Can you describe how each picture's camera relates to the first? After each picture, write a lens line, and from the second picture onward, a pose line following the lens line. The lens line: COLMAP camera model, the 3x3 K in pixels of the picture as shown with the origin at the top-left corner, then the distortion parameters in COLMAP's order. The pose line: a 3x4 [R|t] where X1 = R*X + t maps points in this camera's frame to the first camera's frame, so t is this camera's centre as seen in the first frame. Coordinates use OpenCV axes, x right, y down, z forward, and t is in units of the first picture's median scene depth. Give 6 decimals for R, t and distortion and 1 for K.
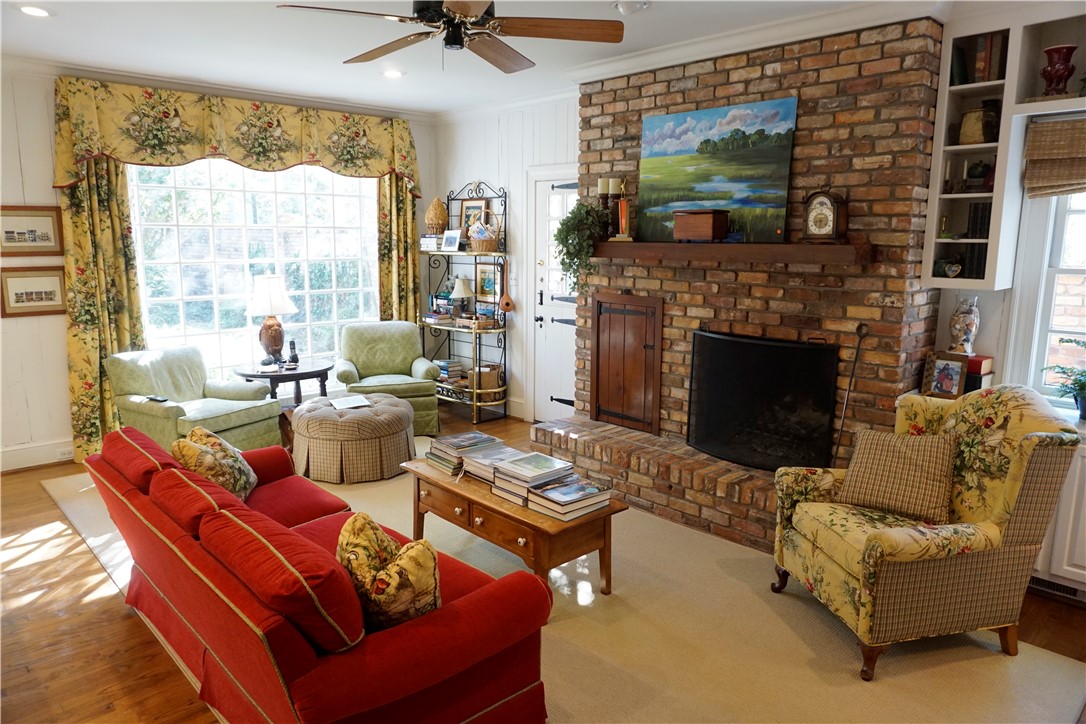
lens RADIAL K [[741.1, 0, 543.0], [0, 741.1, 362.0], [0, 0, 1]] dist [-0.001074, 0.001505]
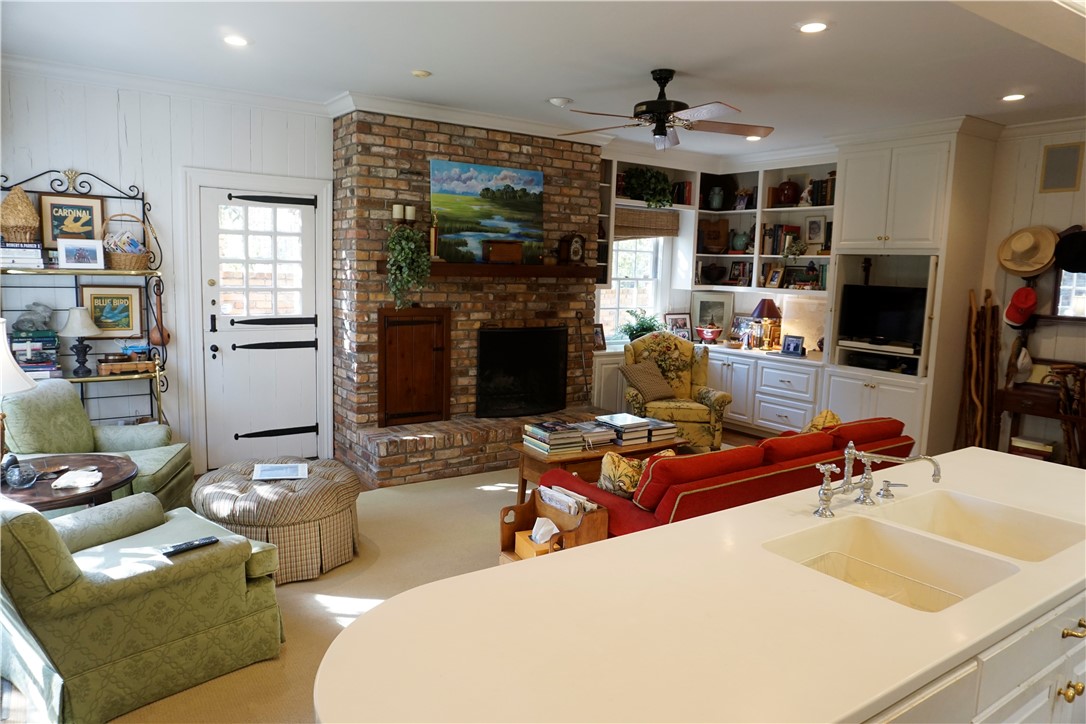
lens RADIAL K [[741.1, 0, 543.0], [0, 741.1, 362.0], [0, 0, 1]] dist [-0.001074, 0.001505]
pose [[0.149996, -0.133748, 0.979598, -1.116055], [0.137491, 0.984002, 0.113296, -0.124265], [-0.979080, 0.117692, 0.165985, 0.700729]]
